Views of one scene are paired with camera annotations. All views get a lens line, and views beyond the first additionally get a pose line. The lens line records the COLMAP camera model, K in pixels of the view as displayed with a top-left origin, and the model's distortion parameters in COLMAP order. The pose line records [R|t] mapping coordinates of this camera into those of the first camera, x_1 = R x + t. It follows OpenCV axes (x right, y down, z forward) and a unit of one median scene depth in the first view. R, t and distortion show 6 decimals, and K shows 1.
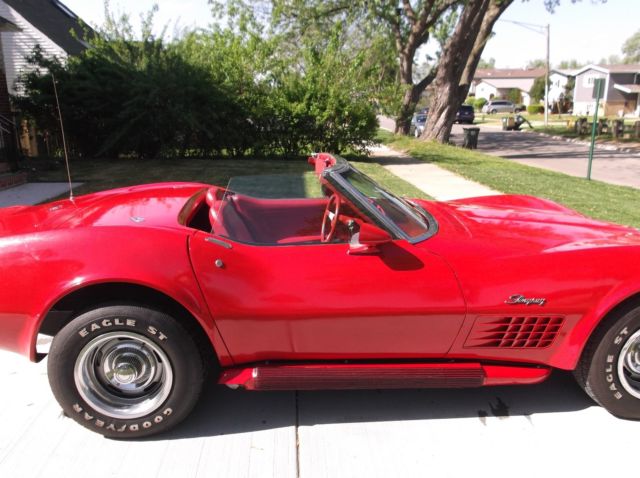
lens RADIAL K [[544.4, 0, 318.9], [0, 544.4, 242.1], [0, 0, 1]] dist [-0.011226, 0.028610]
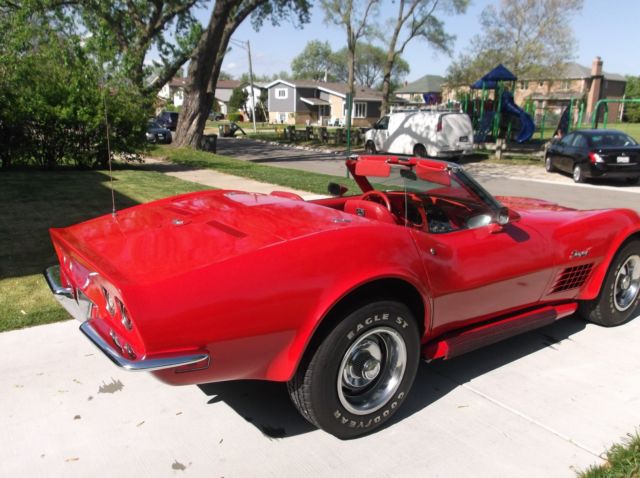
lens RADIAL K [[544.4, 0, 317.5], [0, 544.4, 240.9], [0, 0, 1]] dist [-0.011226, 0.028610]
pose [[0.838455, -0.105179, 0.534724, -0.104283], [0.113034, 0.993425, 0.018166, -0.003259], [-0.533119, 0.045211, 0.844831, 0.018190]]
